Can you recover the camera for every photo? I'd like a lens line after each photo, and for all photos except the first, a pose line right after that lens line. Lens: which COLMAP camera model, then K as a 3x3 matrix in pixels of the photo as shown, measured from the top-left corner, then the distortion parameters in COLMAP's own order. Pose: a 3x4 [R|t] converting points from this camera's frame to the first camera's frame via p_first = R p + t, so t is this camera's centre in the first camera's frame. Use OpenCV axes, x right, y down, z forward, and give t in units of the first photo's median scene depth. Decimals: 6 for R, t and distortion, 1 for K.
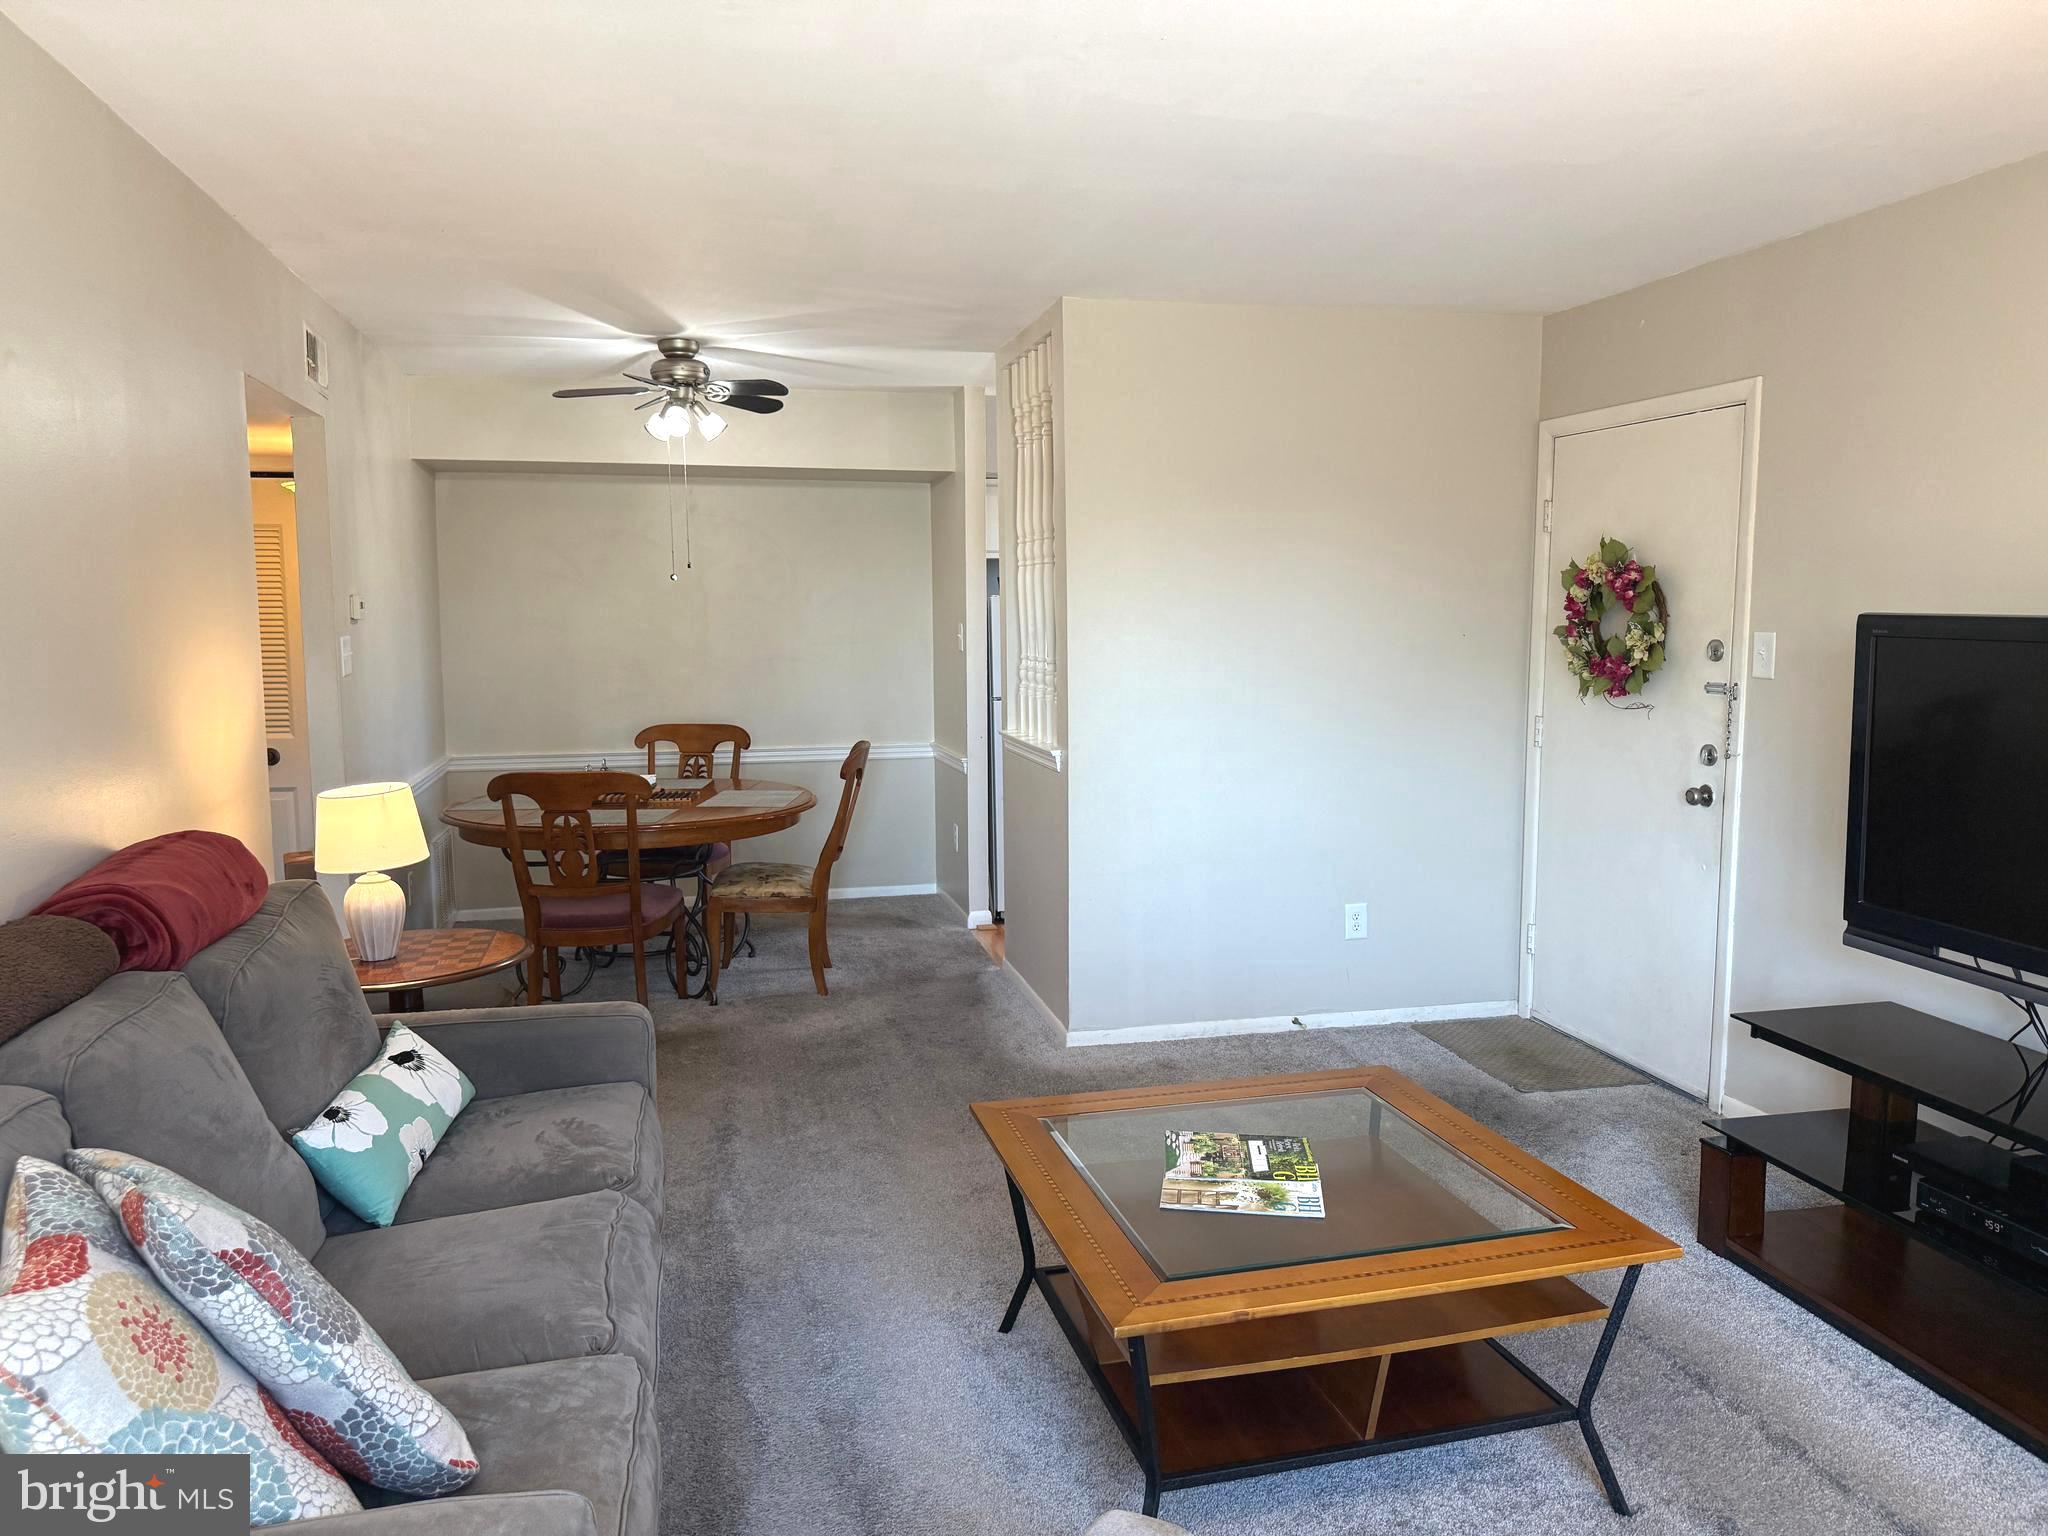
lens RADIAL K [[1433.1, 0, 1037.5], [0, 1433.1, 762.0], [0, 0, 1]] dist [0.043666, -0.054474]
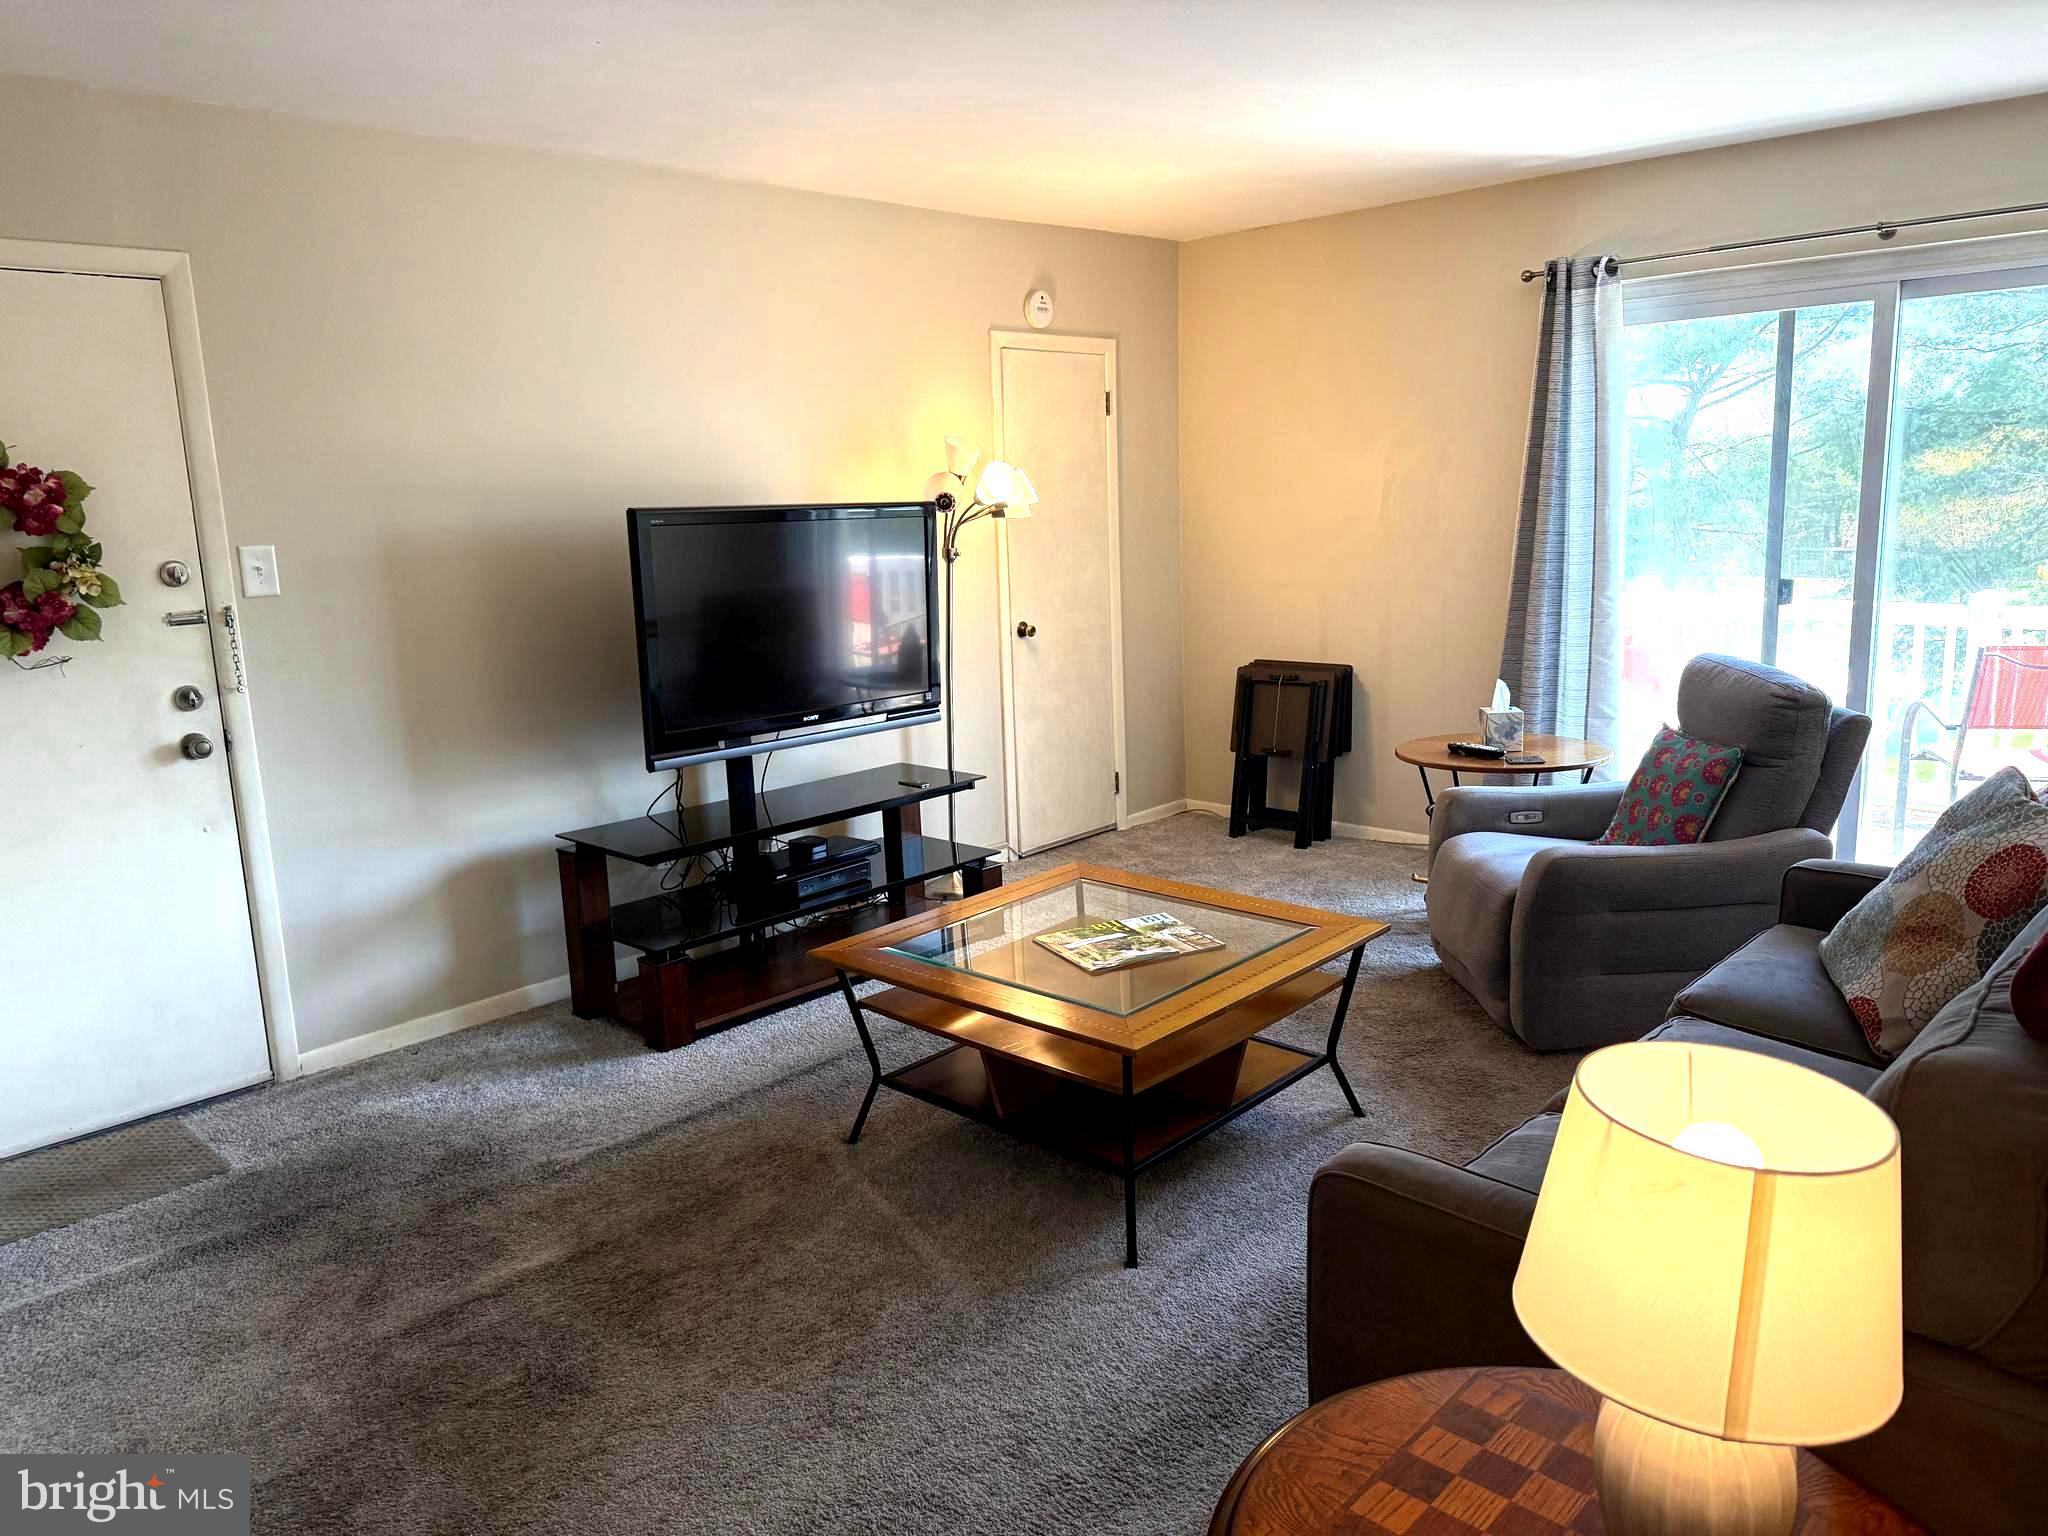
lens RADIAL K [[1433.1, 0, 1030.0], [0, 1433.1, 775.7], [0, 0, 1]] dist [0.043666, -0.054474]
pose [[-0.529410, -0.146010, 0.835707, -0.472261], [0.134297, 0.958234, 0.252493, -0.100930], [-0.837669, 0.245905, -0.487690, 0.934548]]
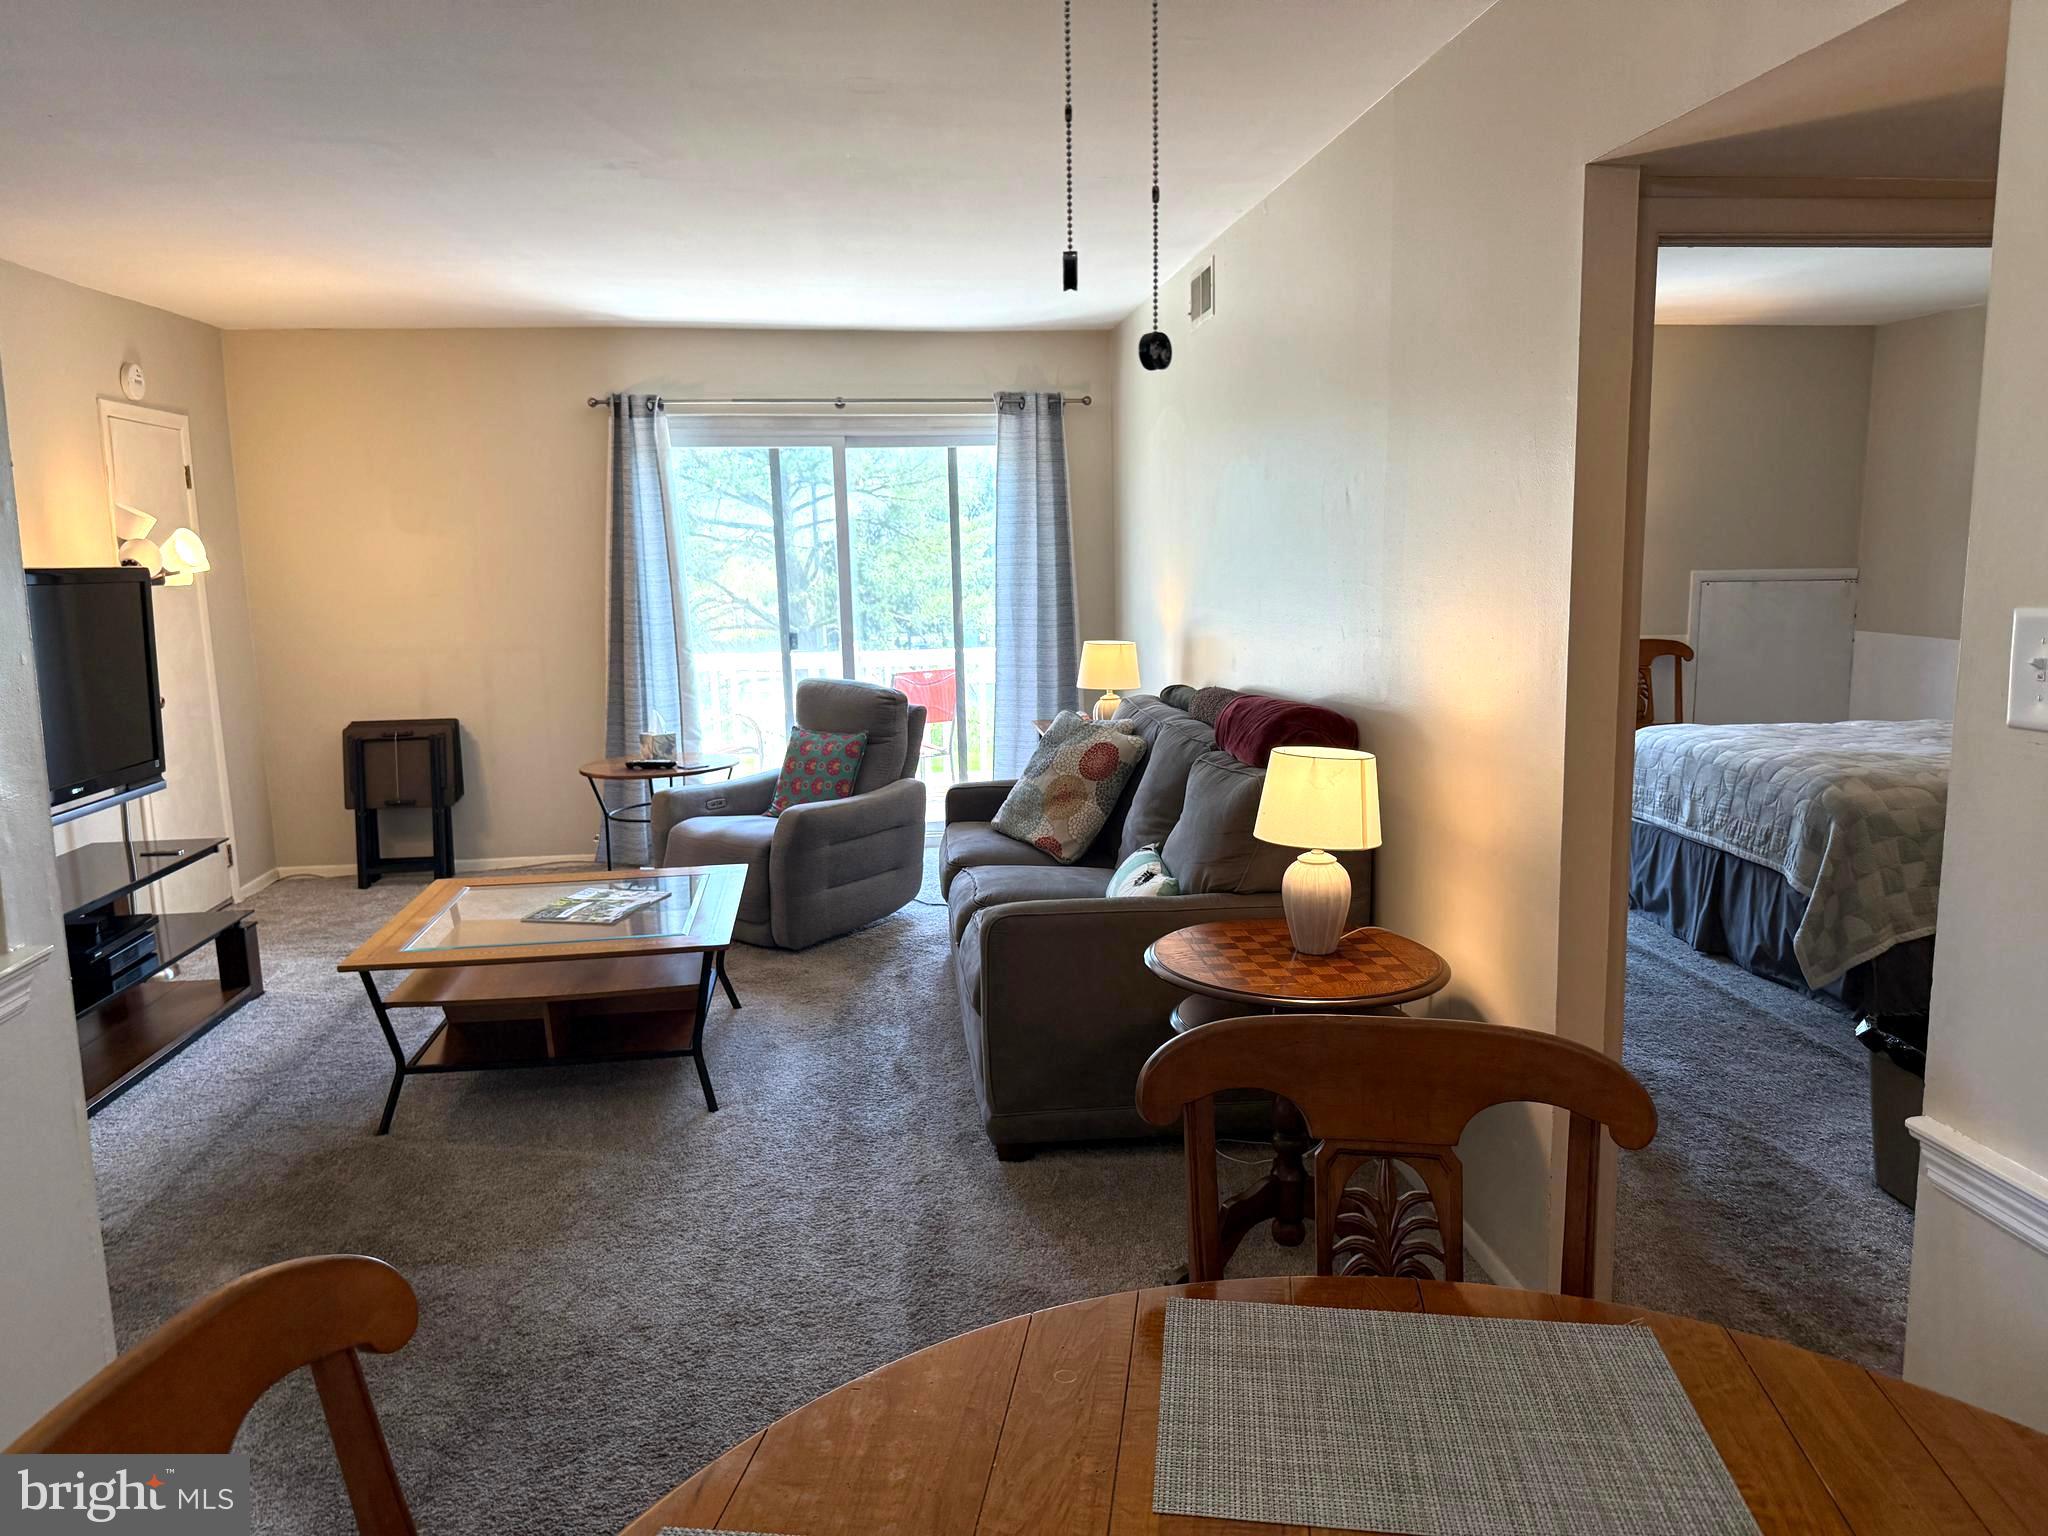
lens RADIAL K [[1433.1, 0, 1042.2], [0, 1433.1, 775.6], [0, 0, 1]] dist [0.043666, -0.054474]
pose [[-0.992079, -0.000041, 0.125615, -0.311835], [0.034214, 0.962104, 0.270529, -0.152756], [-0.120866, 0.272684, -0.954481, 1.380720]]
